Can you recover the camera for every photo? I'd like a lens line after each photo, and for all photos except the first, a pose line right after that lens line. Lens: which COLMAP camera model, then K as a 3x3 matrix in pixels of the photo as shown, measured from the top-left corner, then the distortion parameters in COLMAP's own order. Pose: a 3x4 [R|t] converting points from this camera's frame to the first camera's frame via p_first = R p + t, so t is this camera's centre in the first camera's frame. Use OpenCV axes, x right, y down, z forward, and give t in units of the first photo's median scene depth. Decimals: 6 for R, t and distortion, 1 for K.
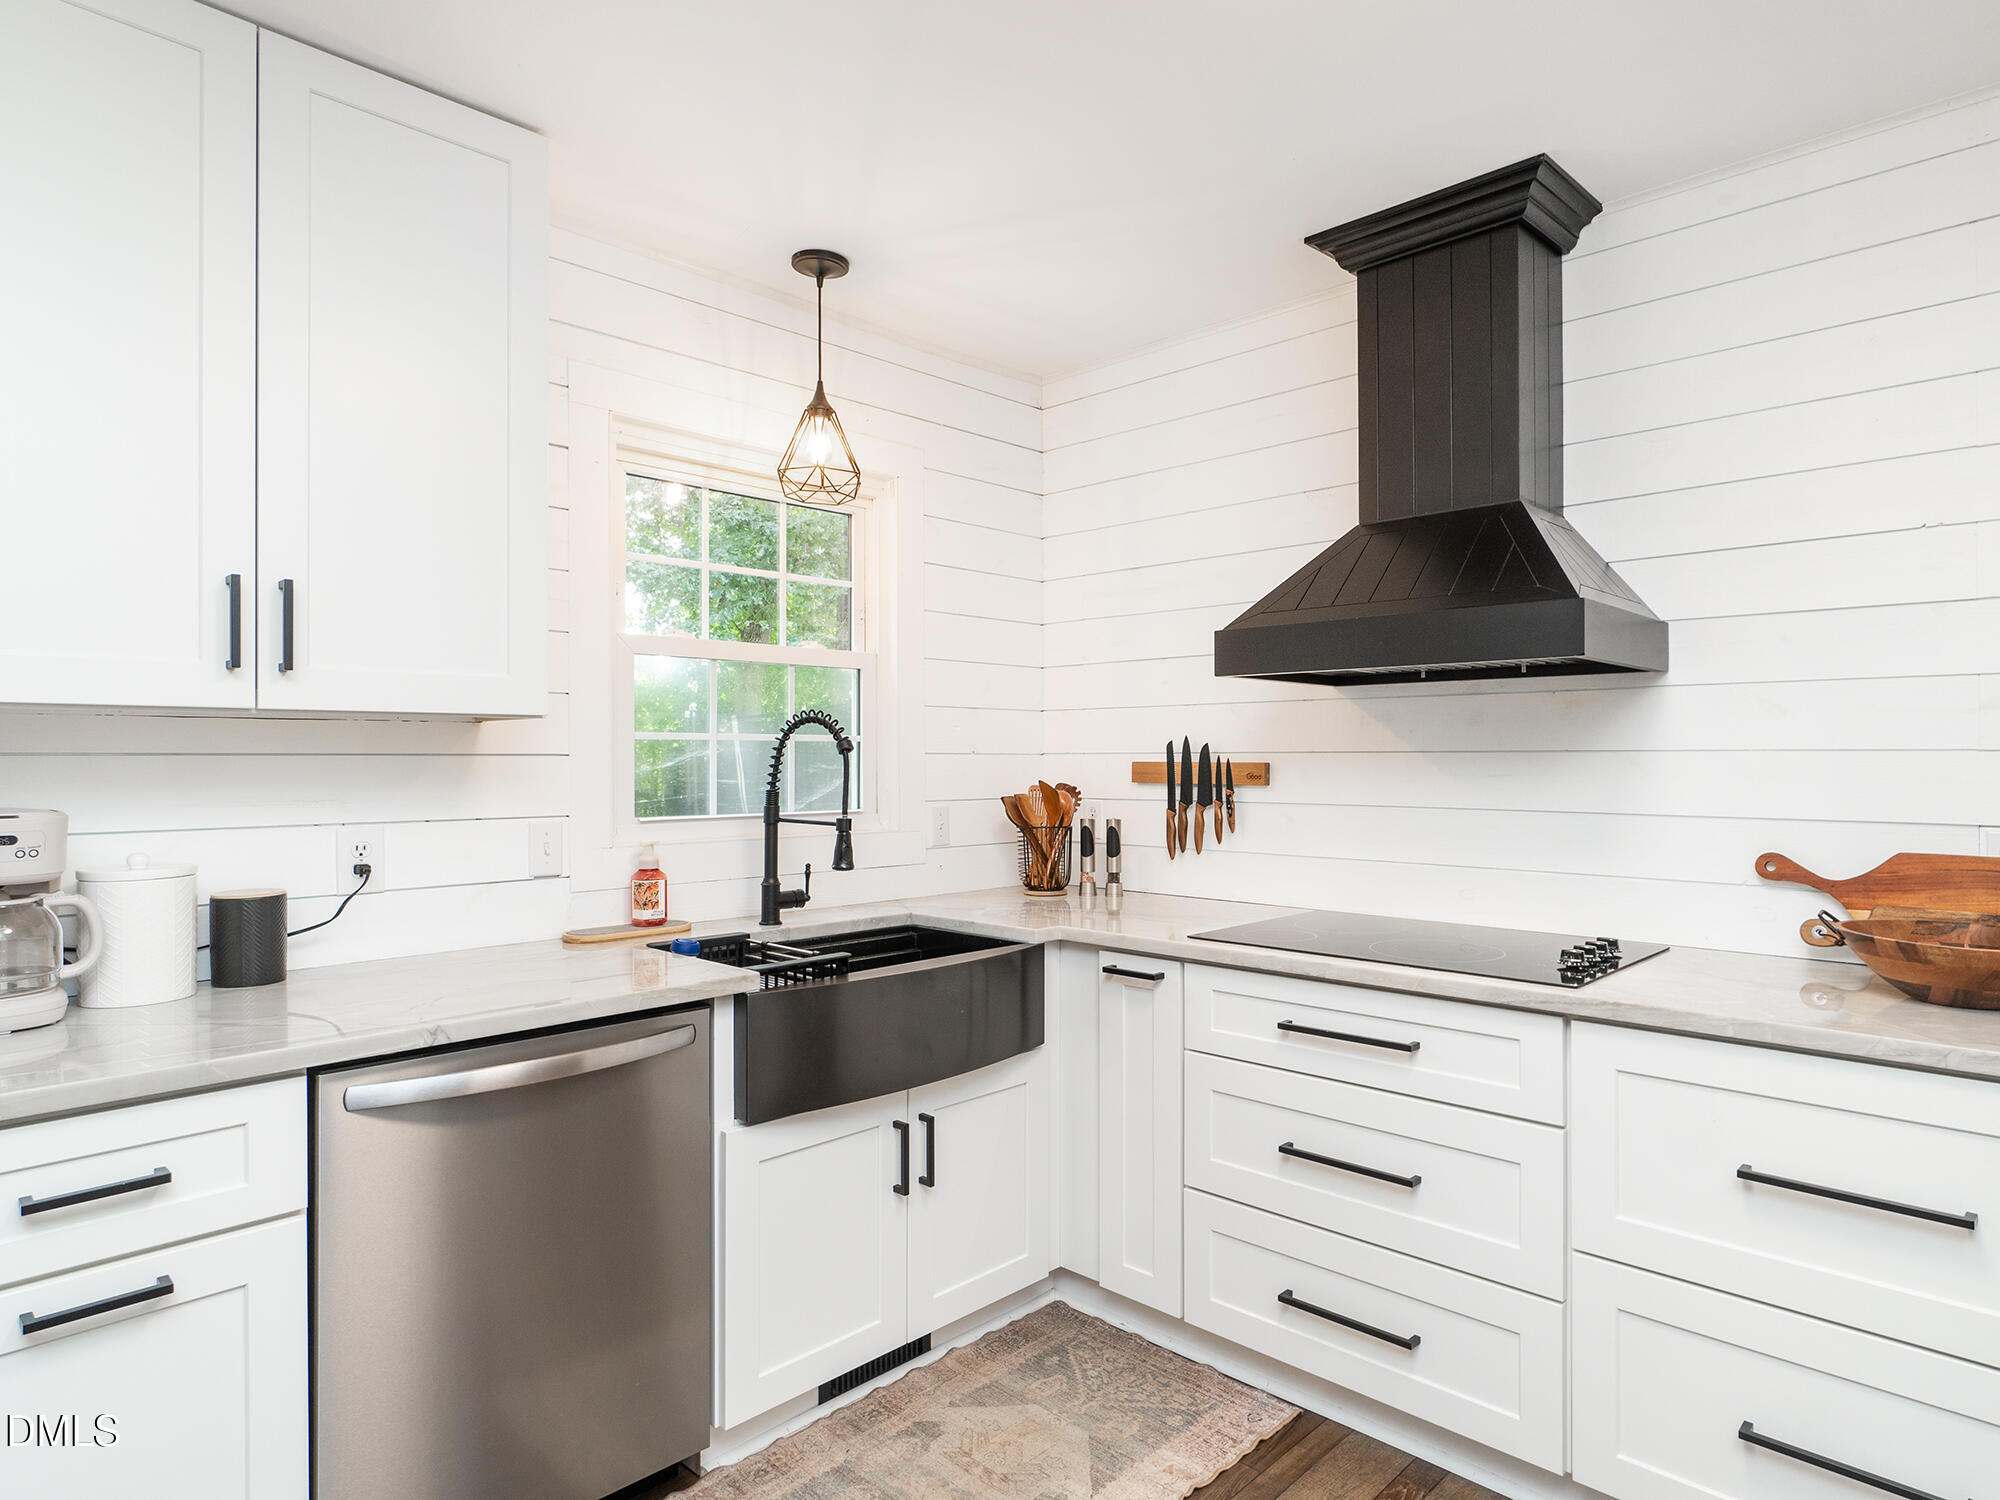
lens RADIAL K [[1144.7, 0, 1003.7], [0, 1144.7, 748.0], [0, 0, 1]] dist [-0.002595, -0.001252]
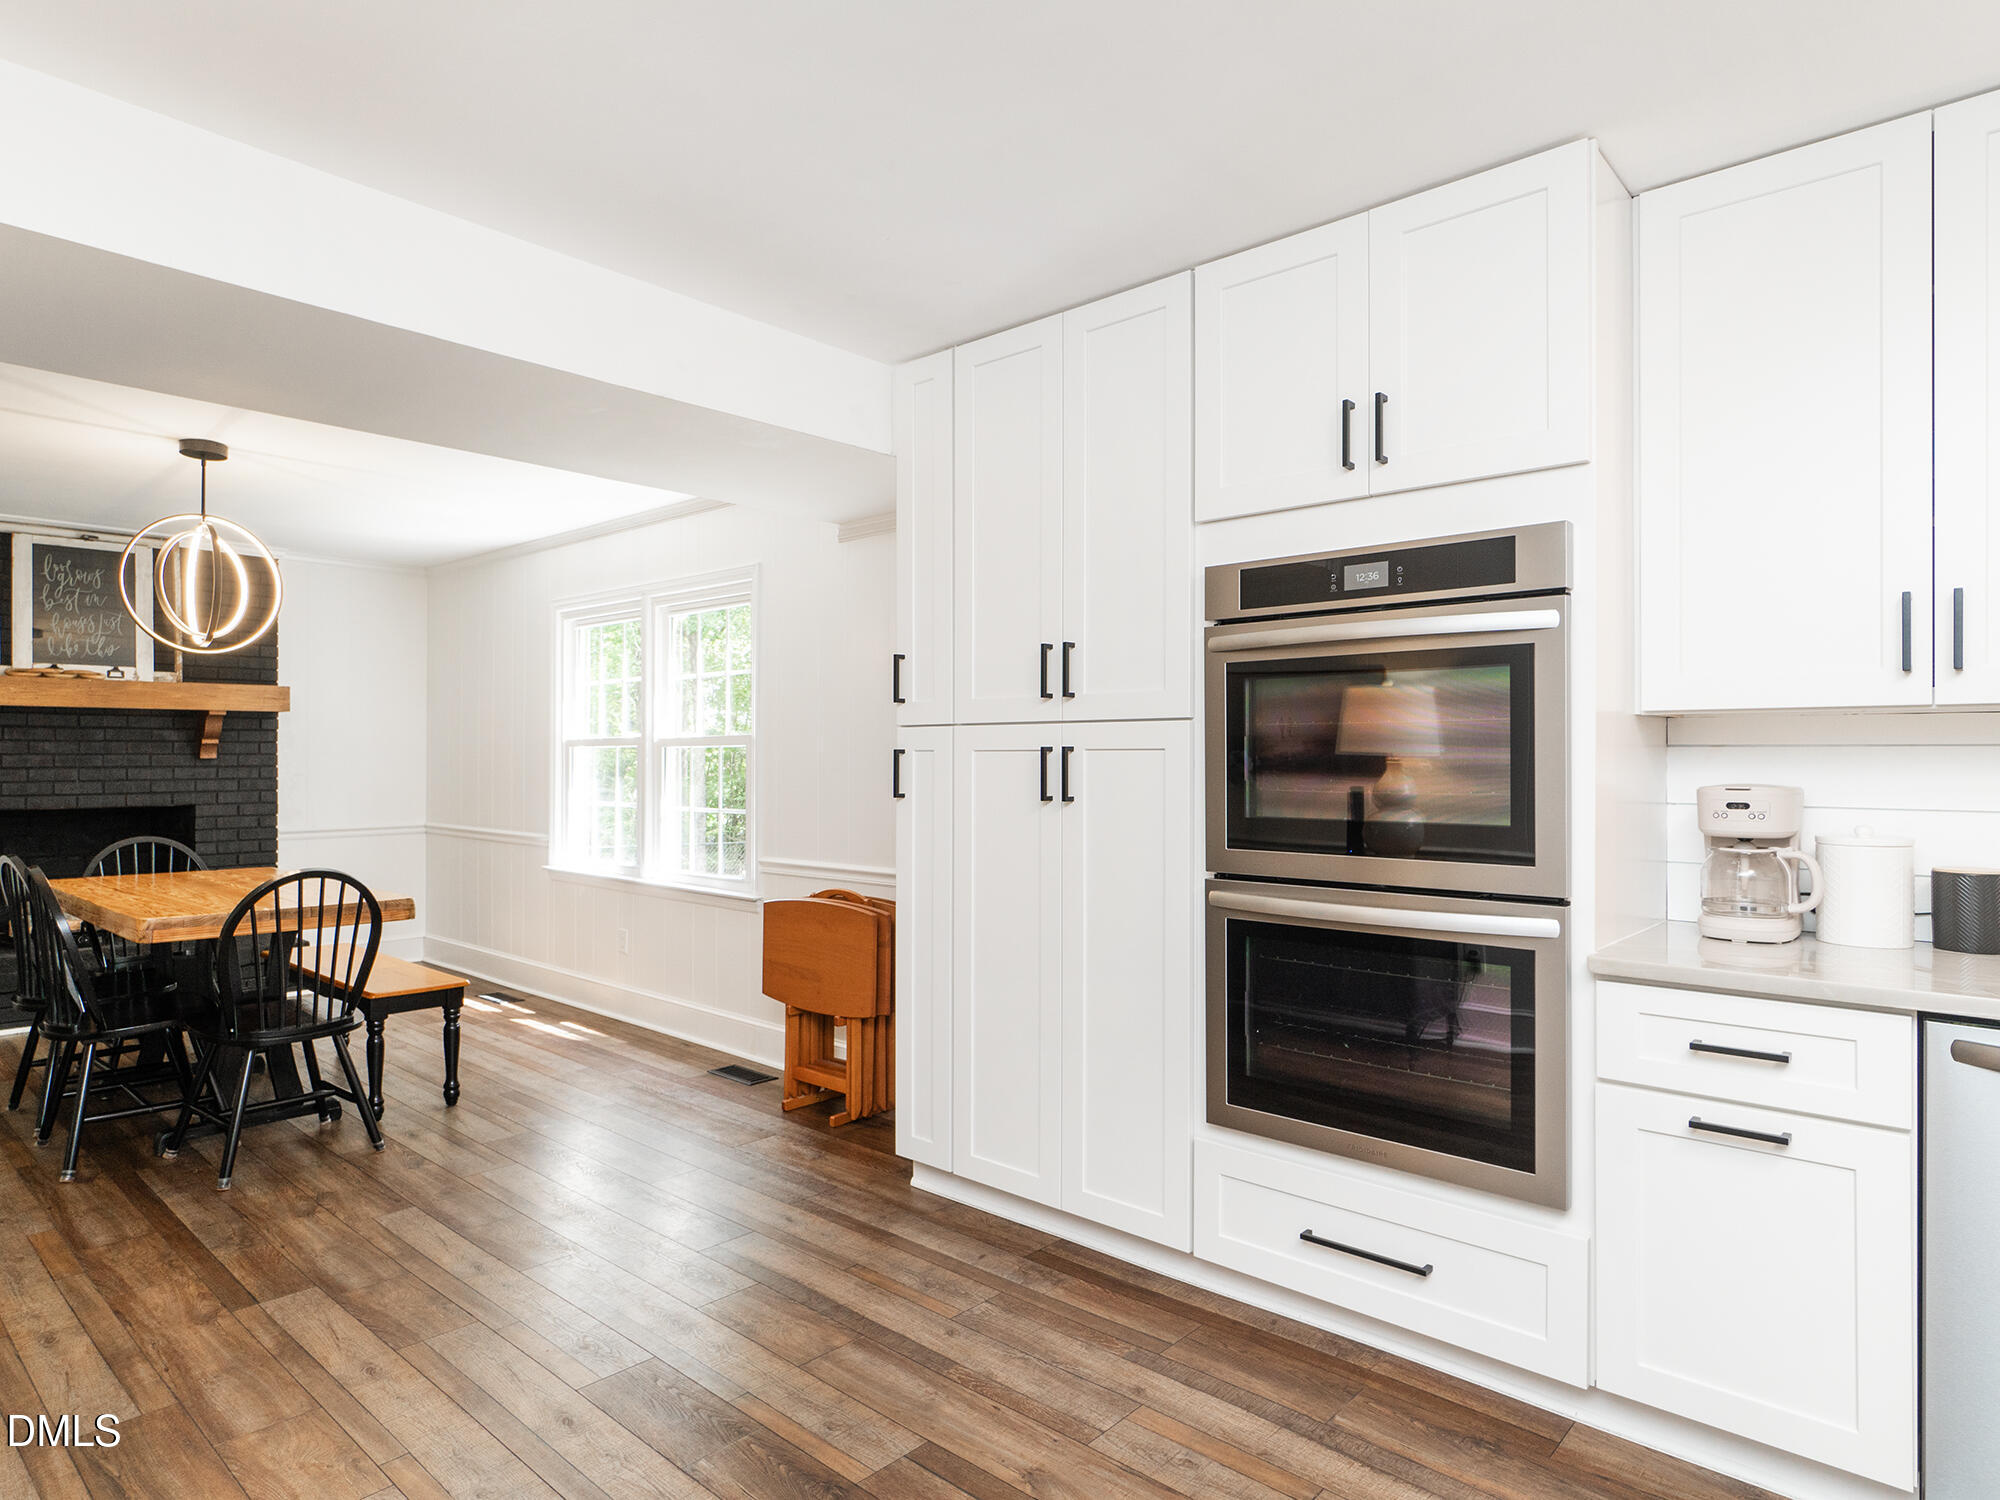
lens RADIAL K [[1144.7, 0, 996.7], [0, 1144.7, 748.2], [0, 0, 1]] dist [-0.002595, -0.001252]
pose [[0.056189, -0.001342, -0.998419, 0.450411], [-0.001789, 0.999997, -0.001445, 0.012964], [0.998419, 0.001867, 0.056187, -0.001092]]
